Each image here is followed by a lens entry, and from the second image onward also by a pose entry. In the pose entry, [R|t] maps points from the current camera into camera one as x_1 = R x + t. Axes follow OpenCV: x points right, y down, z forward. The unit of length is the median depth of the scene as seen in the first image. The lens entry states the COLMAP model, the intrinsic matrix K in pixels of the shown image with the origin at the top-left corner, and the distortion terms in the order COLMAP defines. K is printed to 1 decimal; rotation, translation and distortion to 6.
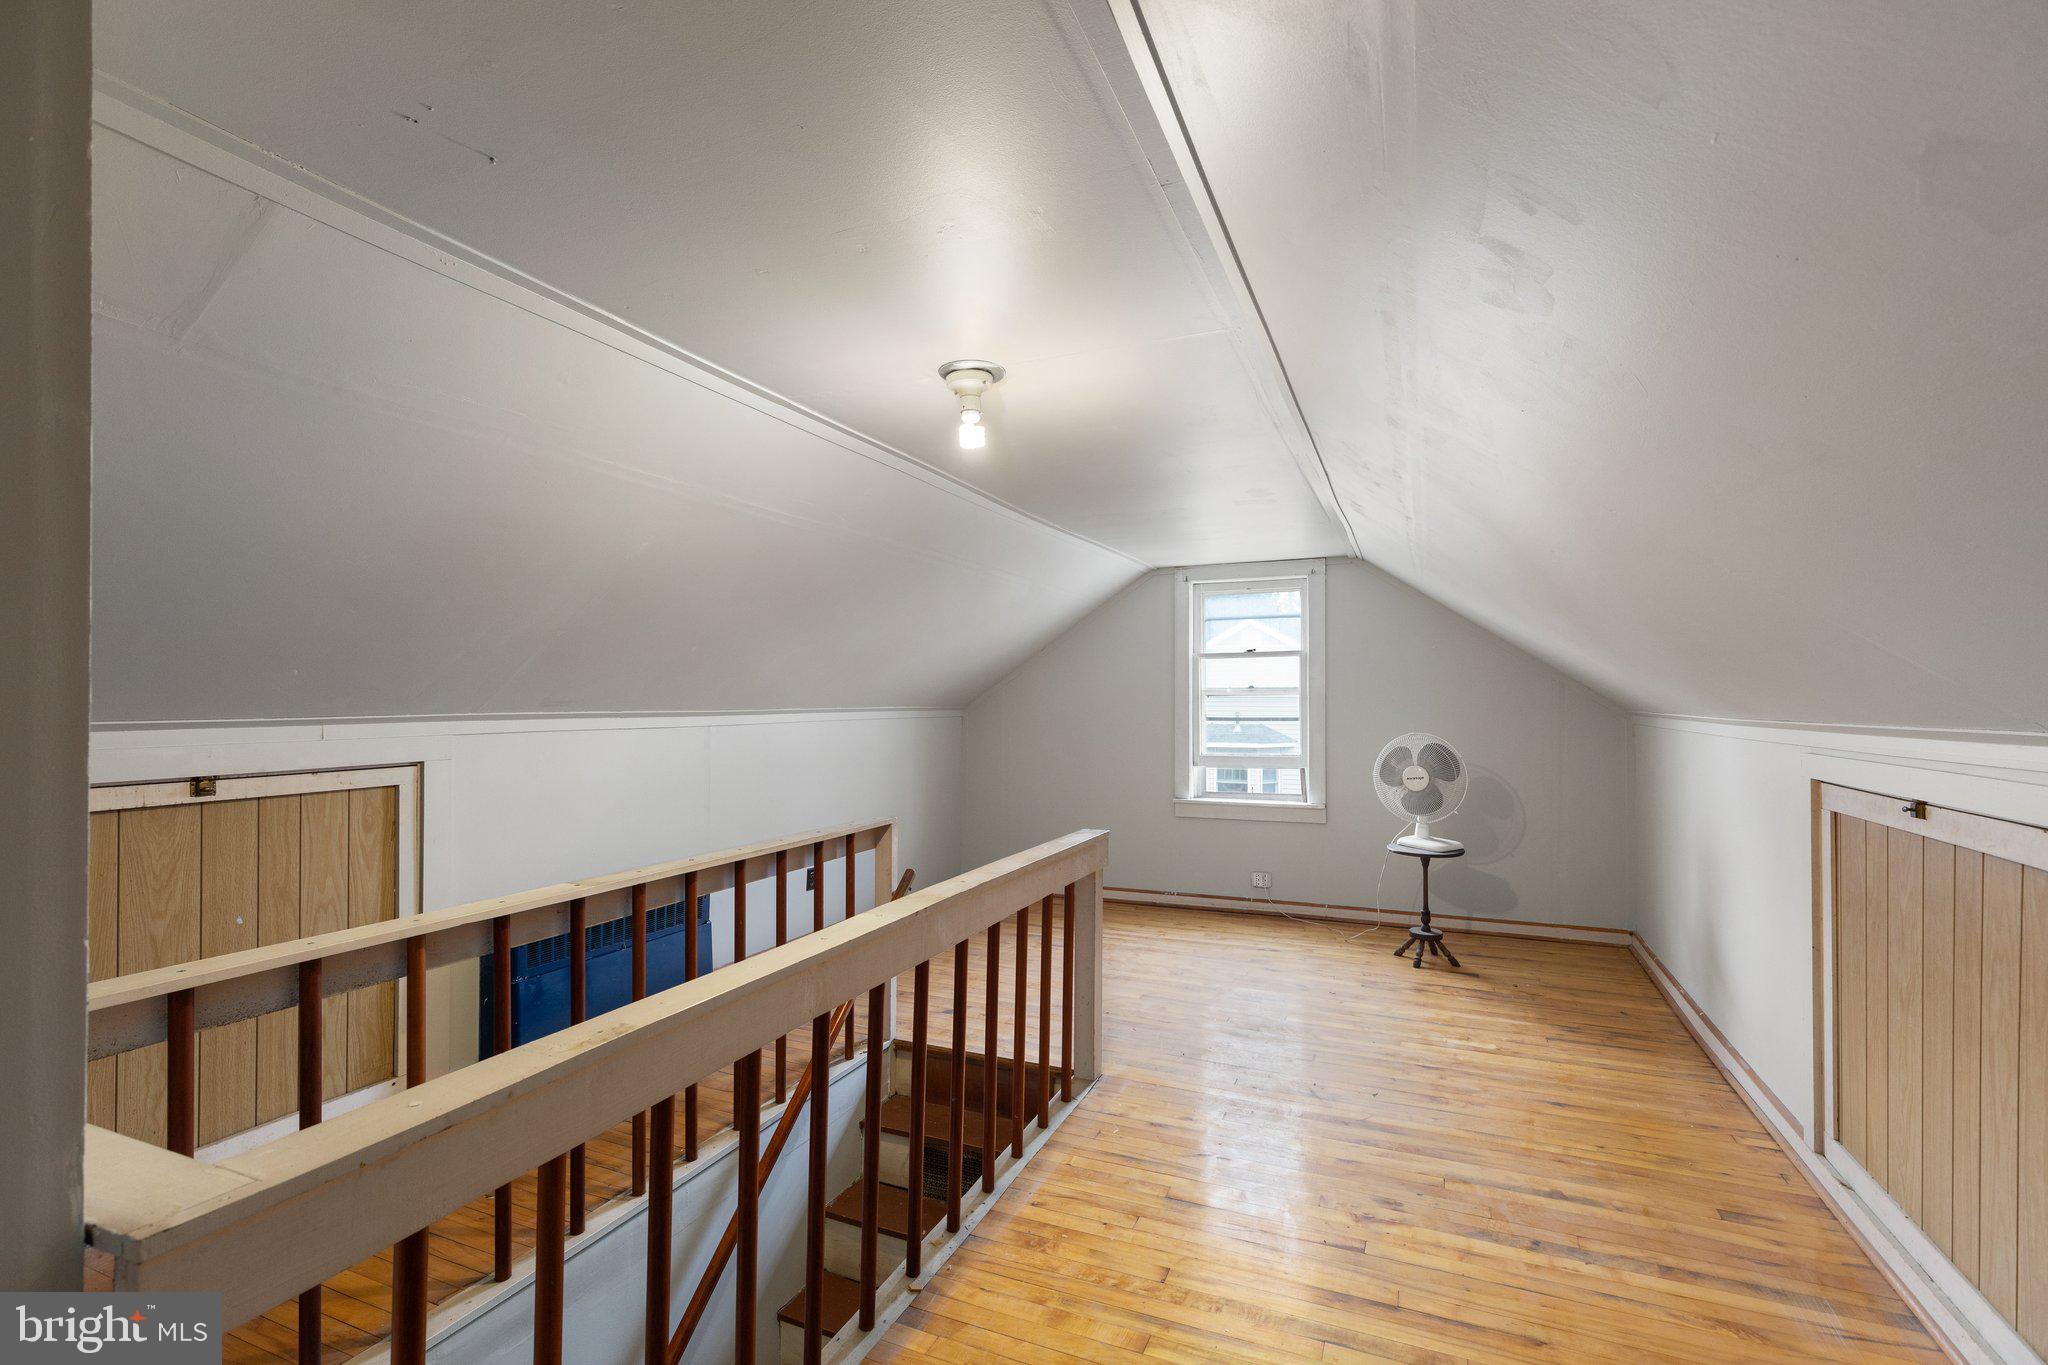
lens RADIAL K [[919.7, 0, 1026.3], [0, 919.7, 705.0], [0, 0, 1]] dist [0.005302, -0.000055]
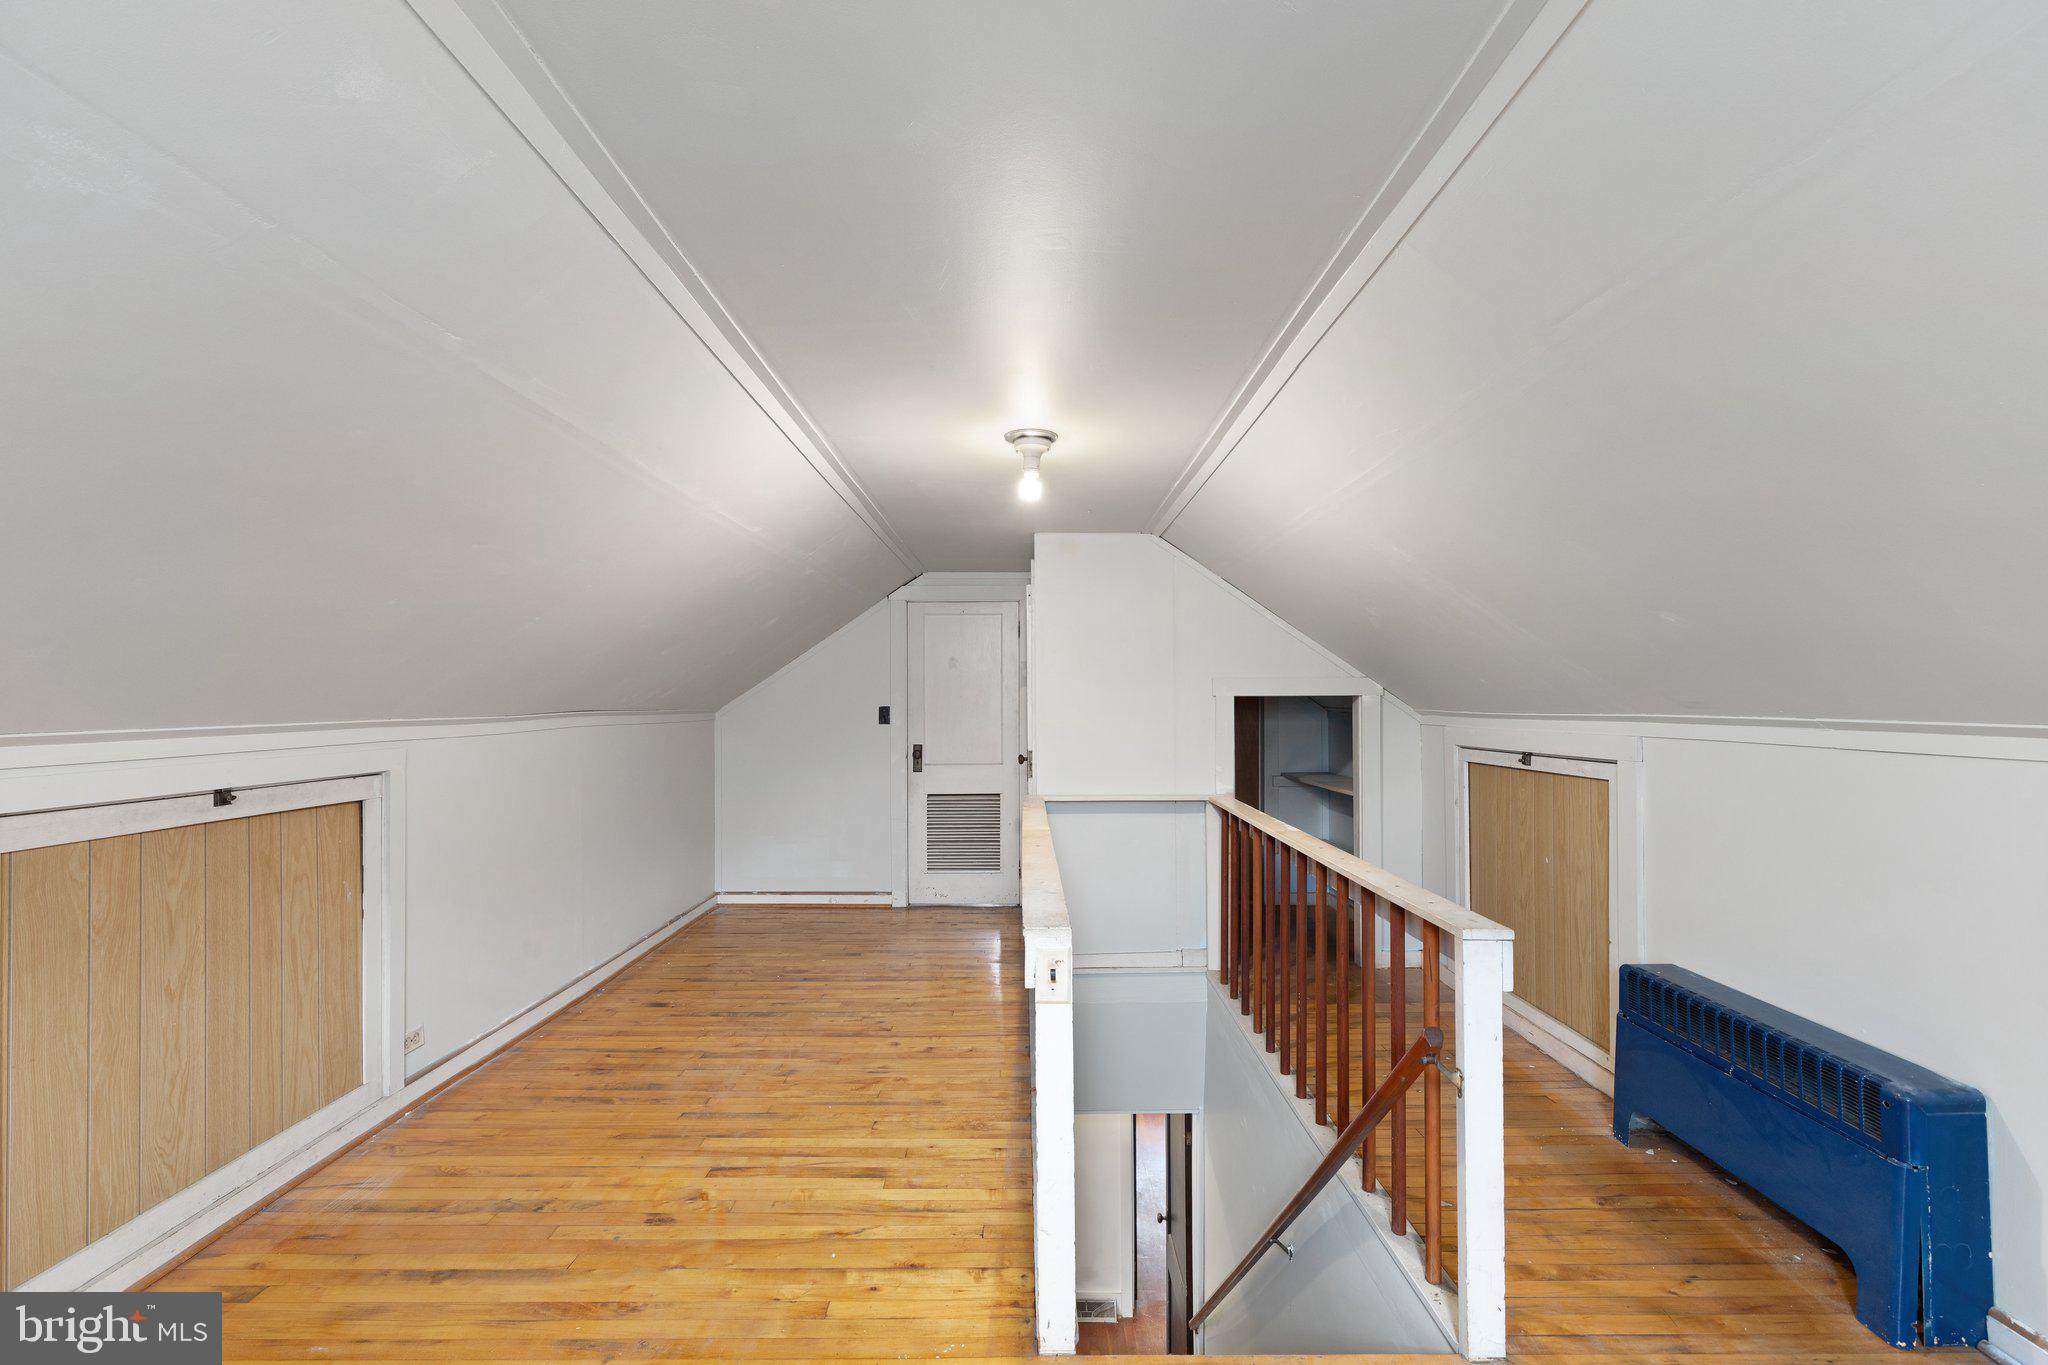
lens RADIAL K [[919.7, 0, 1026.3], [0, 919.7, 705.0], [0, 0, 1]] dist [0.005302, -0.000055]
pose [[-0.915108, 0.003580, -0.403192, 0.428616], [0.001917, 0.999988, 0.004528, -0.004638], [0.403203, 0.003371, -0.915104, 2.036916]]
